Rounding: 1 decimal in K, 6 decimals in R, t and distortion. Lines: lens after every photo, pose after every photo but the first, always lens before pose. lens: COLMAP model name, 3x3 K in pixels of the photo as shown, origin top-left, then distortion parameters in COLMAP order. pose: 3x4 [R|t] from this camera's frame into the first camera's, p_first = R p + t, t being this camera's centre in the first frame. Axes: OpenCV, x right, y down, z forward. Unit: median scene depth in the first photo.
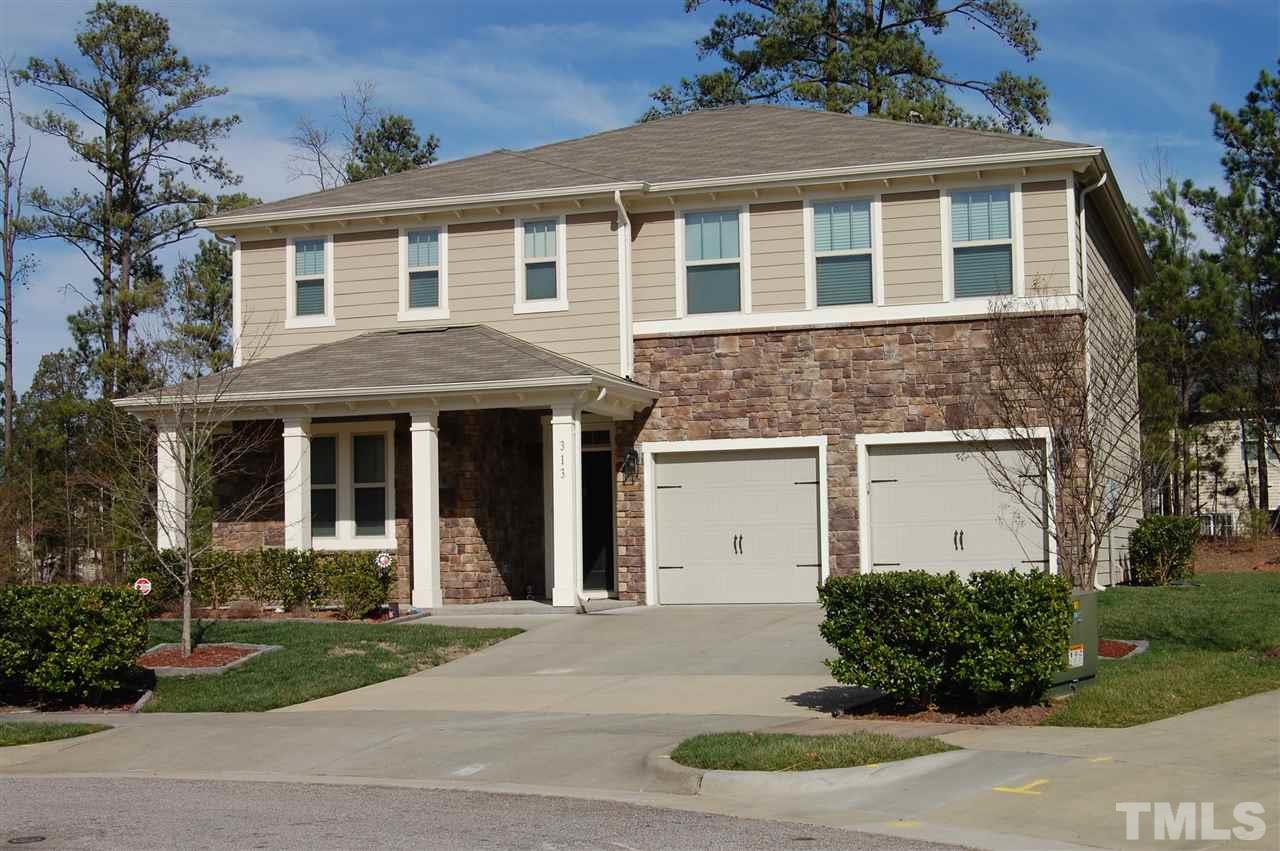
lens RADIAL K [[1894.2, 0, 640.0], [0, 1894.2, 425.5], [0, 0, 1]] dist [-0.017163, -0.031310]
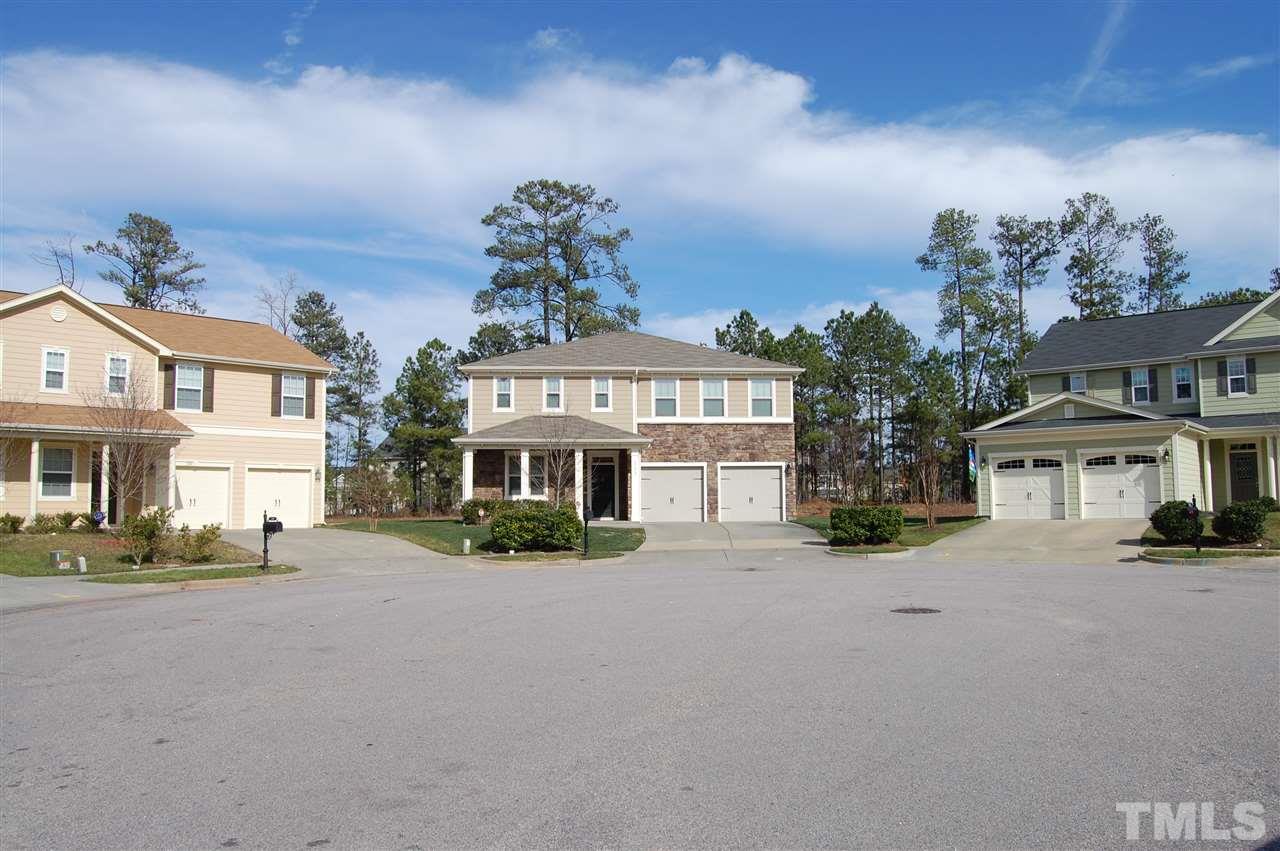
lens RADIAL K [[1003.3, 0, 654.4], [0, 1003.3, 438.3], [0, 0, 1]] dist [-0.080709, 0.002398]
pose [[0.918765, 0.041227, 0.392647, -0.551001], [-0.037298, 0.999149, -0.017634, -0.001077], [-0.393040, 0.001556, 0.919520, -0.334274]]
